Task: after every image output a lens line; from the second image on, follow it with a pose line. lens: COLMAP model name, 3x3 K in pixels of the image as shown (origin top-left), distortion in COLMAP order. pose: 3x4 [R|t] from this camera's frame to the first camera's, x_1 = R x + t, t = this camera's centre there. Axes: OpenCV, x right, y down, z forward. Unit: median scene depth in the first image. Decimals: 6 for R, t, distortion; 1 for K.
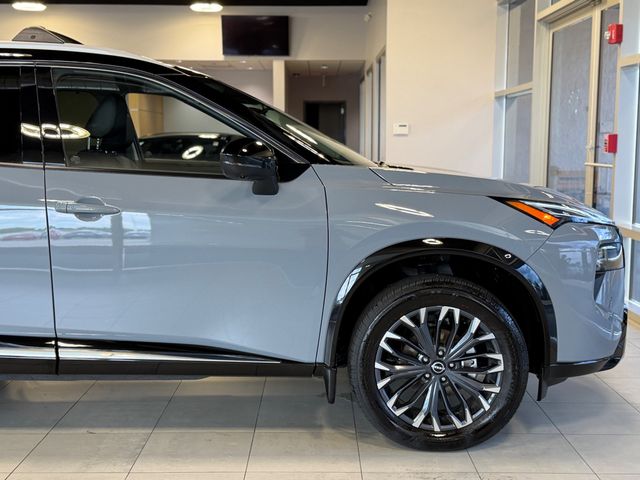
lens RADIAL K [[878.1, 0, 320.0], [0, 878.1, 240.0], [0, 0, 1]] dist [0.135758, -0.011908]
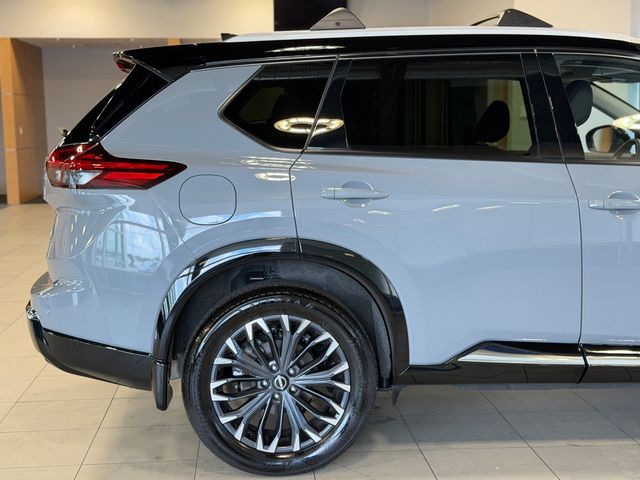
lens RADIAL K [[933.4, 0, 308.2], [0, 933.4, 251.2], [0, 0, 1]] dist [0.105167, -0.017149]
pose [[0.998152, -0.020861, 0.057077, -0.618270], [0.020099, 0.999701, 0.013895, -0.006470], [-0.057350, -0.012722, 0.998273, 0.032928]]
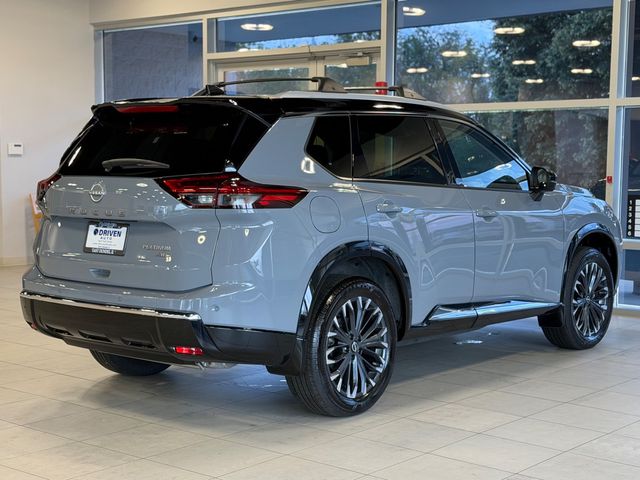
lens RADIAL K [[1055.8, 0, 320.0], [0, 1055.8, 240.0], [0, 0, 1]] dist [0.097301, -0.008673]
pose [[0.646989, -0.052276, 0.760705, -1.735612], [0.078294, 0.996928, 0.001919, -0.015788], [-0.758469, 0.058317, 0.649094, 0.048016]]
